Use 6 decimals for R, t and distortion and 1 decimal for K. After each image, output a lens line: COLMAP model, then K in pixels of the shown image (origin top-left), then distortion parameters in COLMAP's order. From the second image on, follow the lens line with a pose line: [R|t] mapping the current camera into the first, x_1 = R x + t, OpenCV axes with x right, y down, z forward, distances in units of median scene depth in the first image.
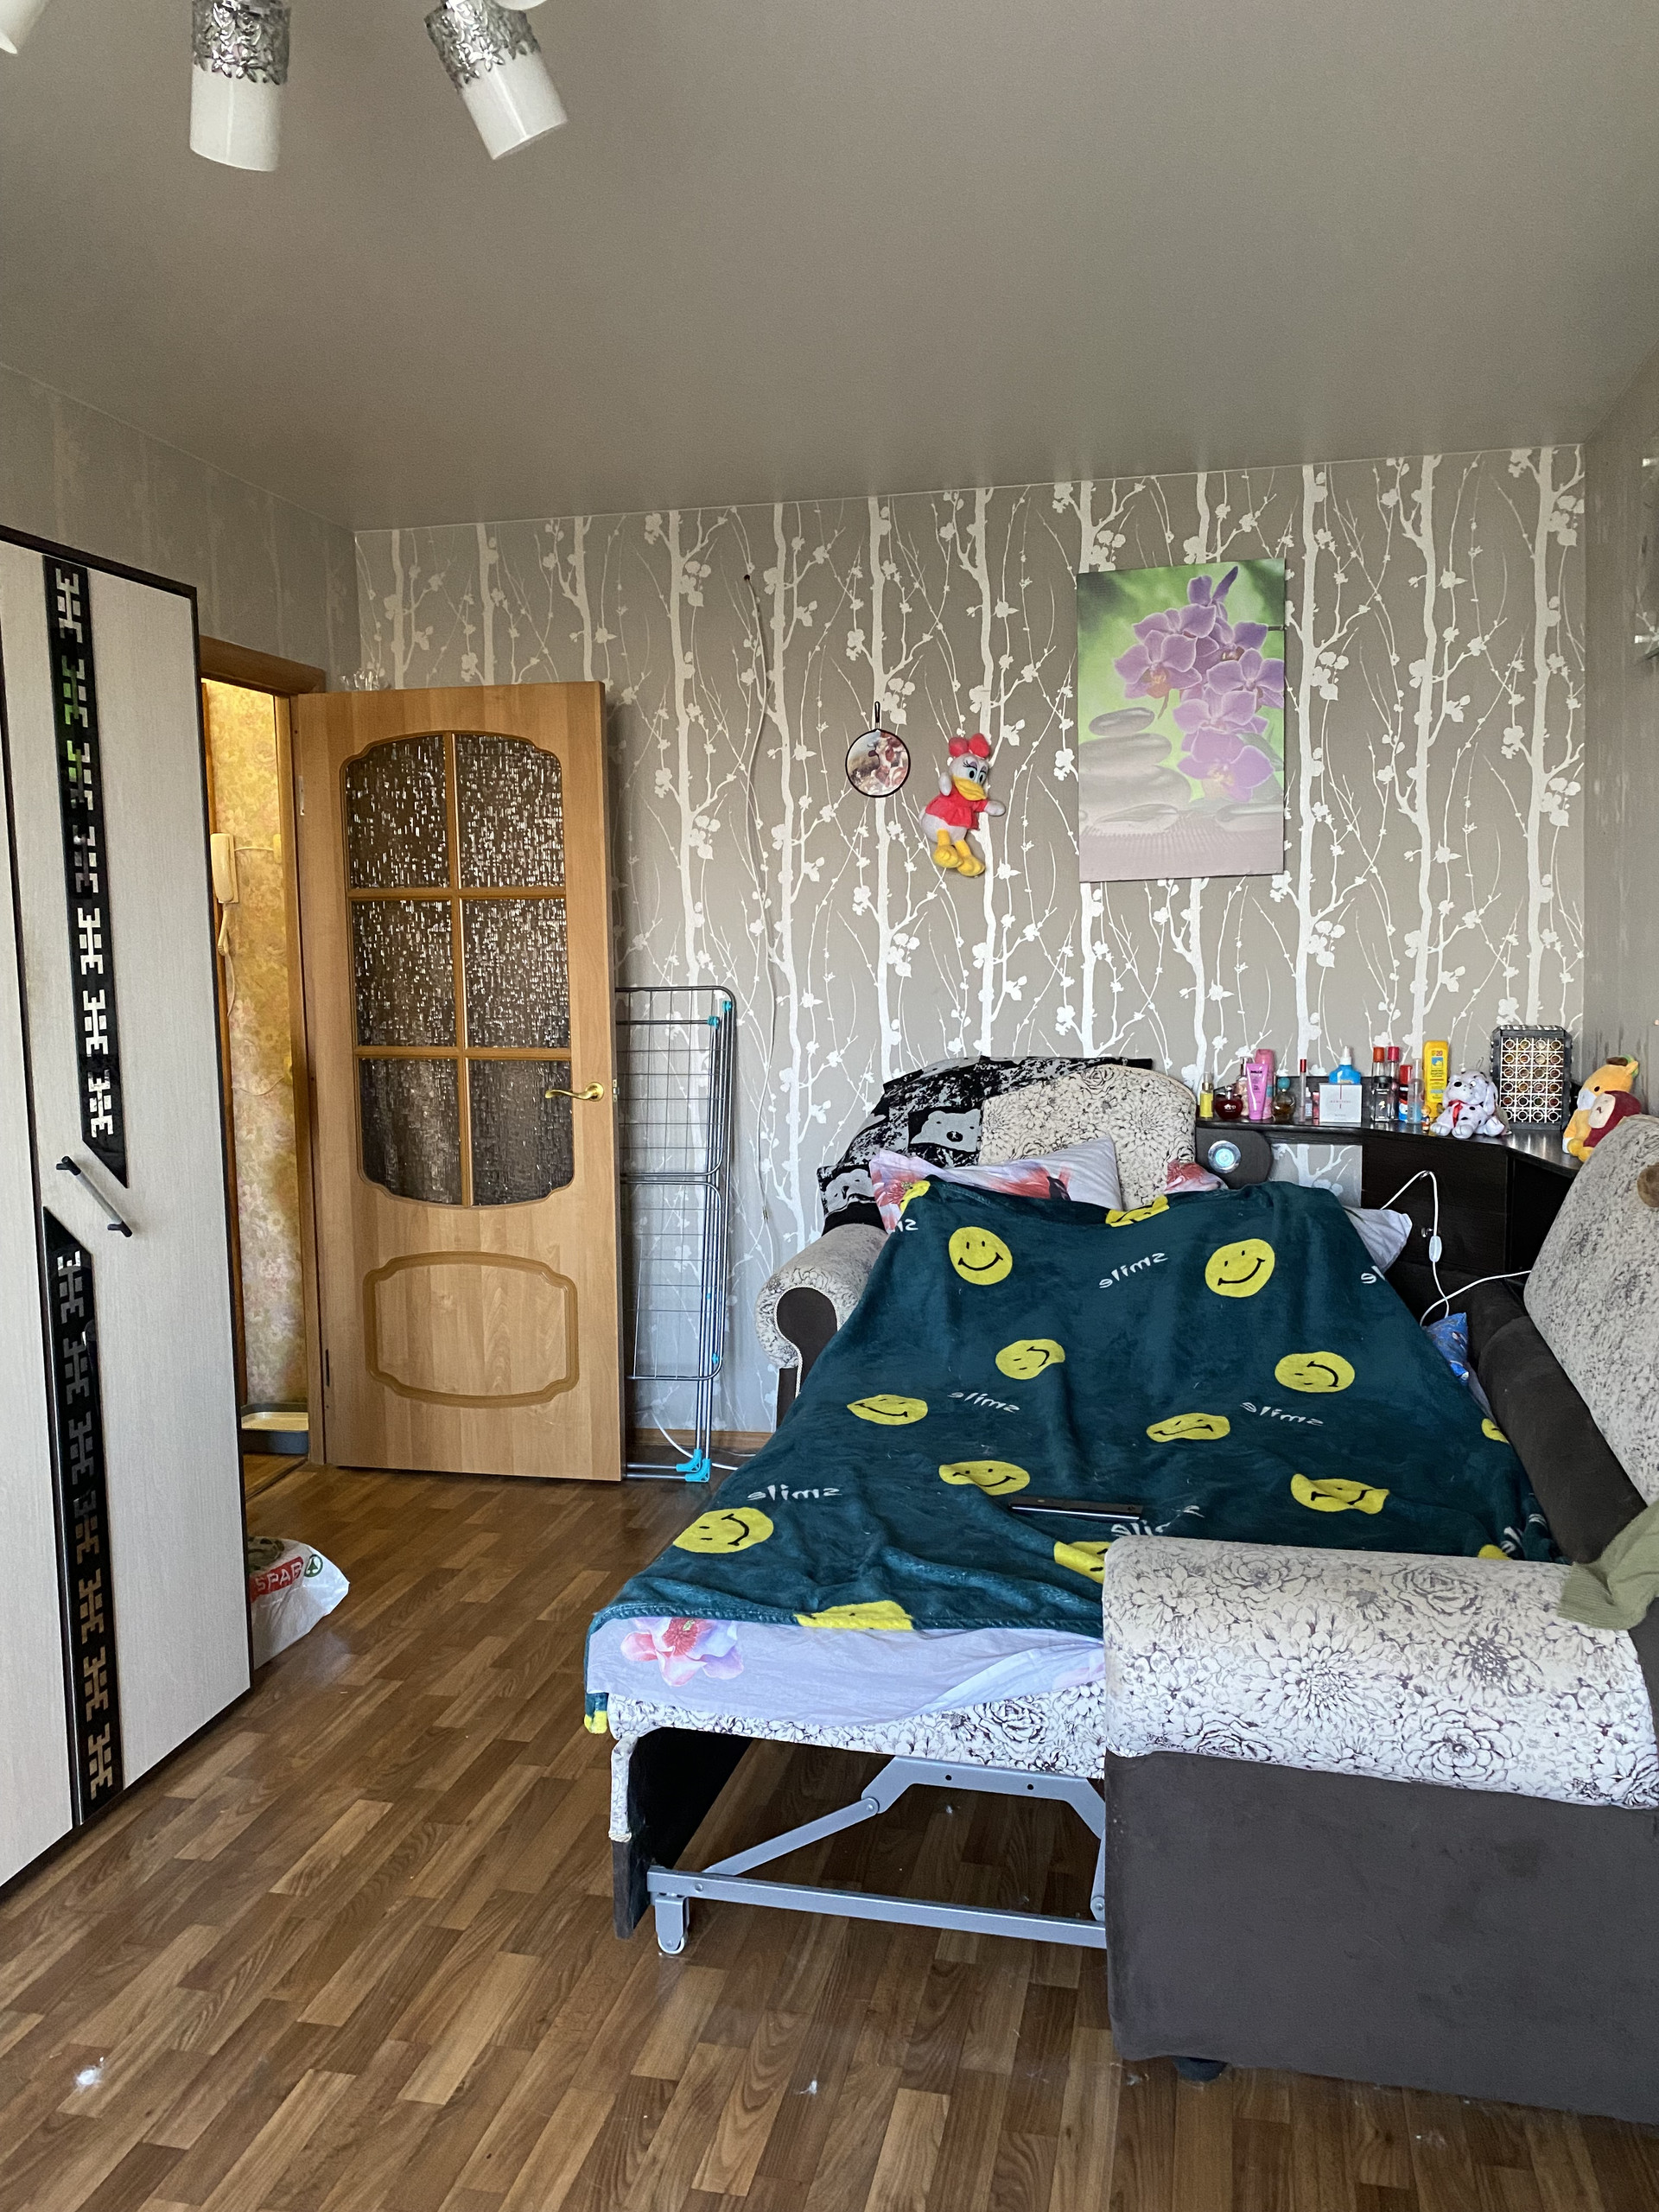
lens RADIAL K [[1673.8, 0, 822.2], [0, 1673.8, 1109.8], [0, 0, 1]] dist [0.052347, -0.046649]
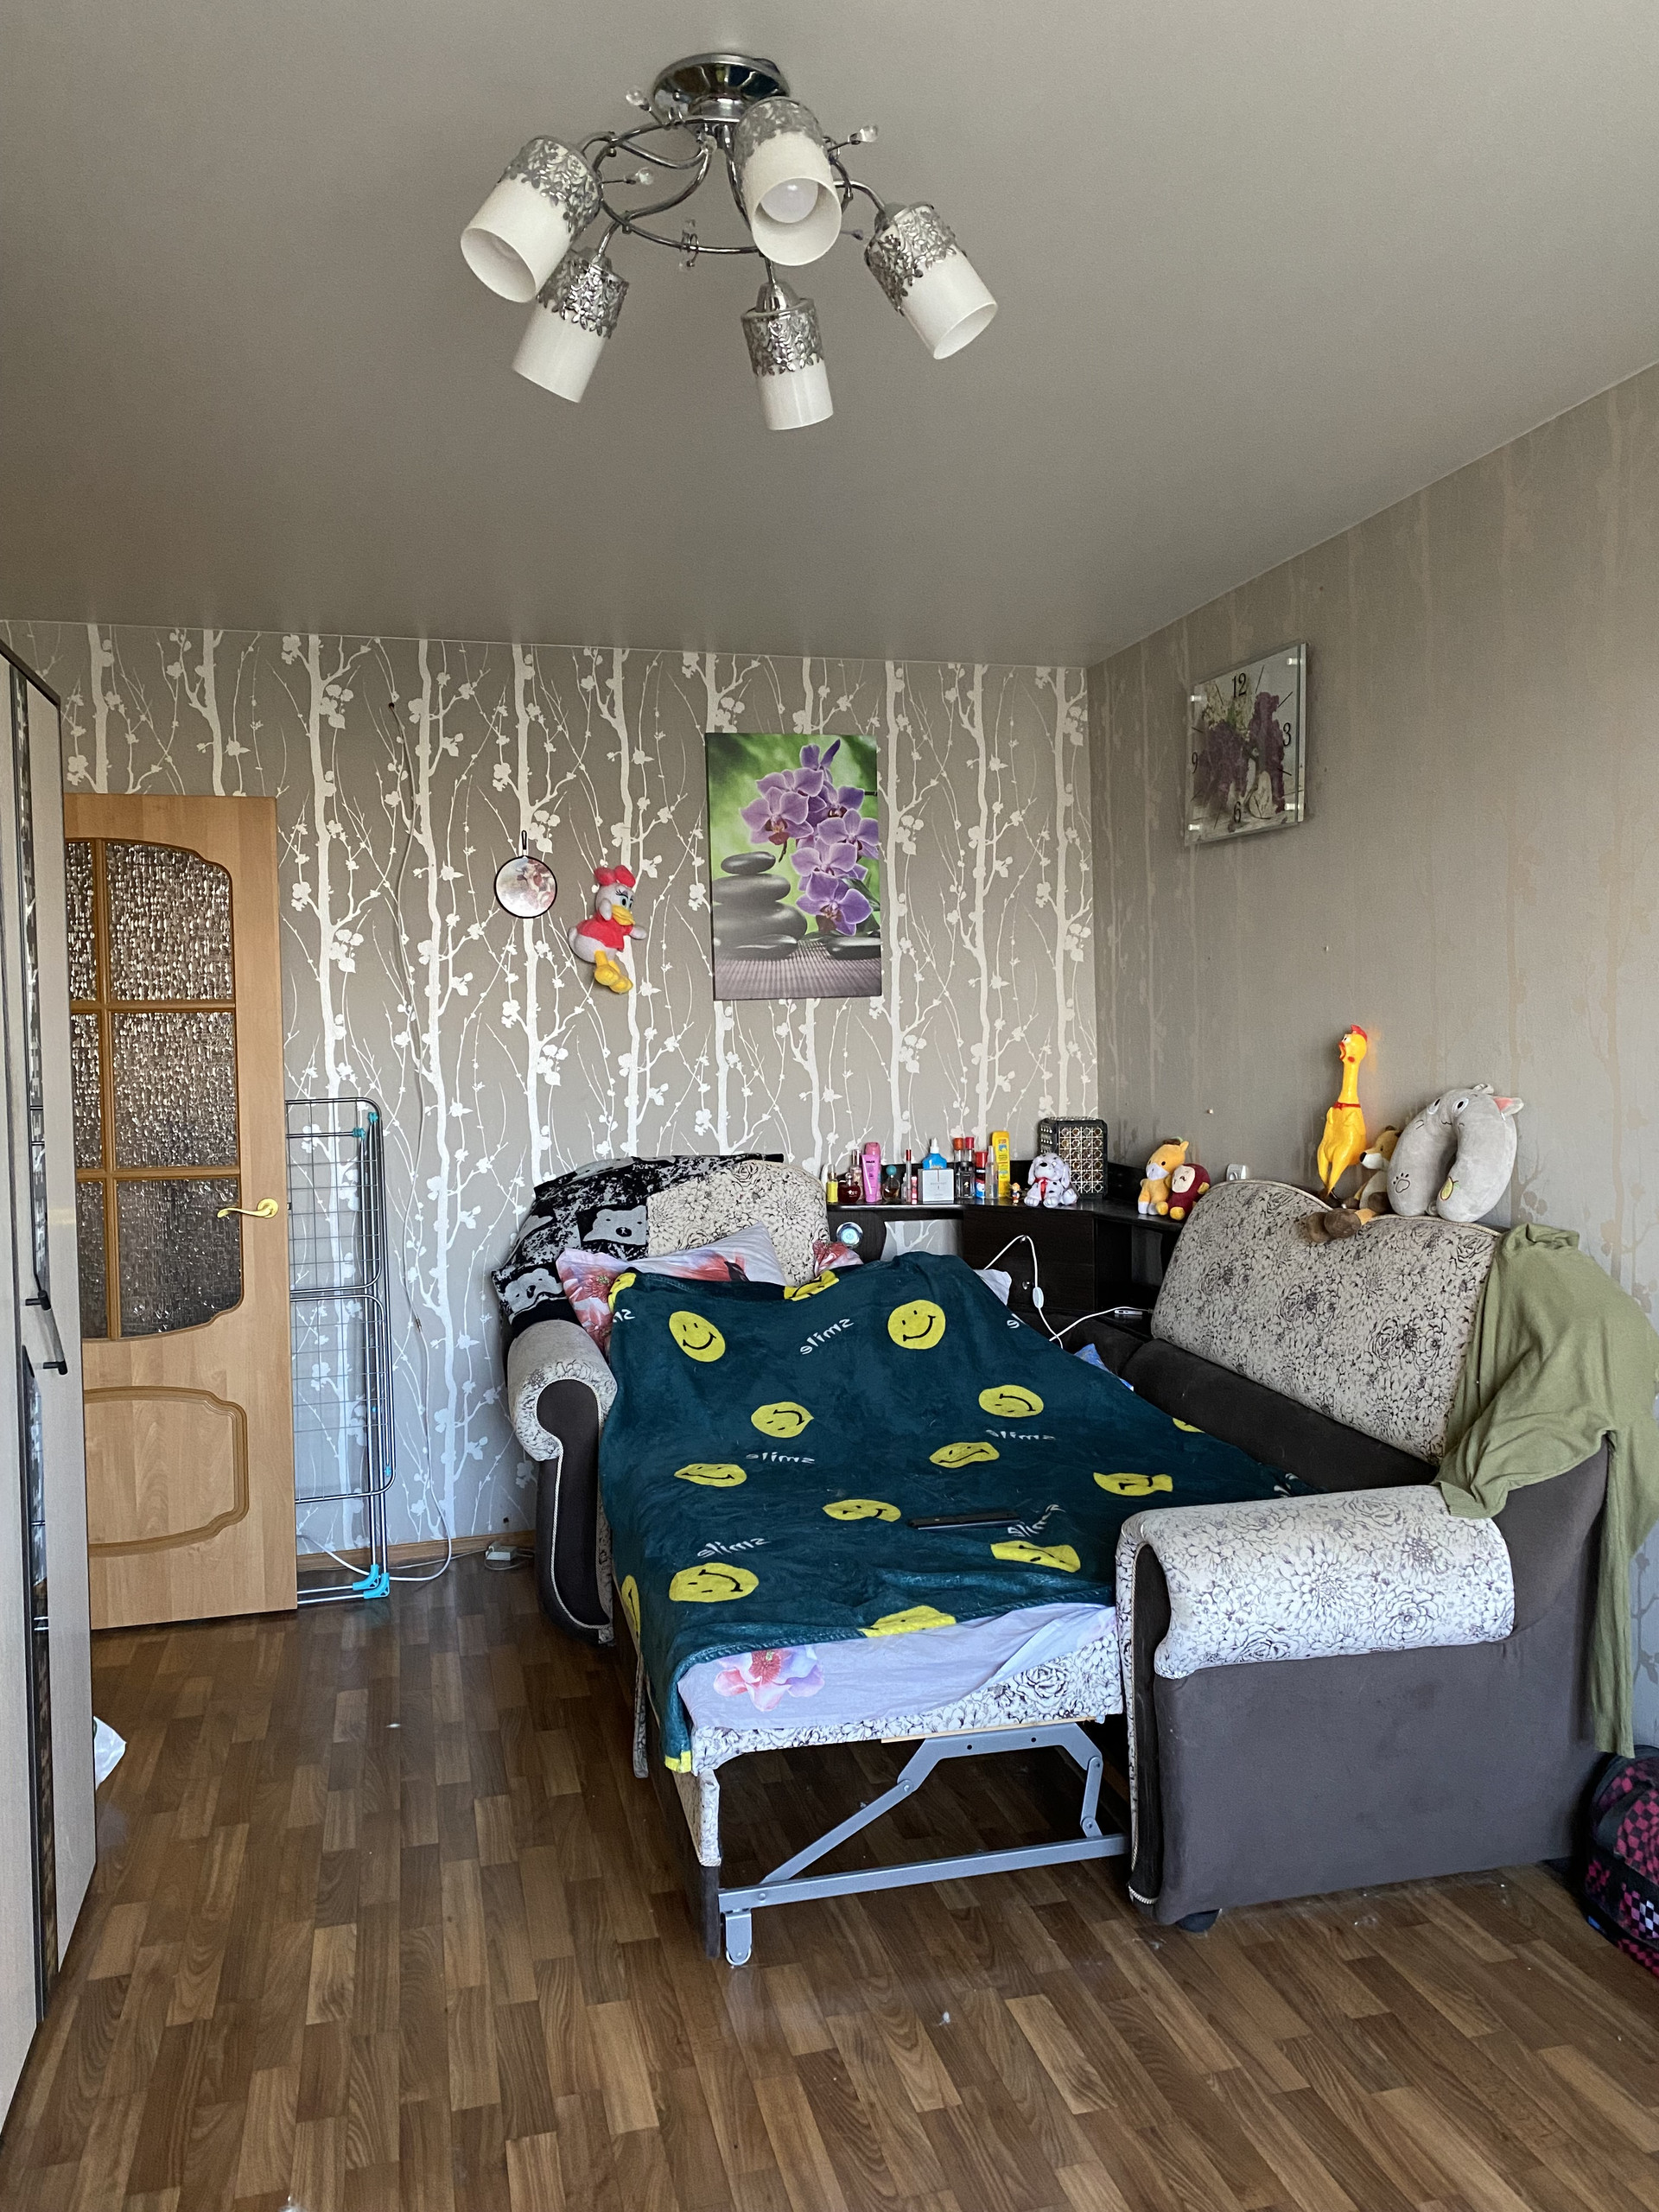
lens RADIAL K [[1673.8, 0, 833.6], [0, 1673.8, 1109.9], [0, 0, 1]] dist [0.052347, -0.046649]
pose [[0.887295, -0.022898, 0.460634, -0.314539], [0.051761, 0.997401, -0.050125, -0.001646], [-0.458289, 0.068319, 0.886174, -0.030814]]
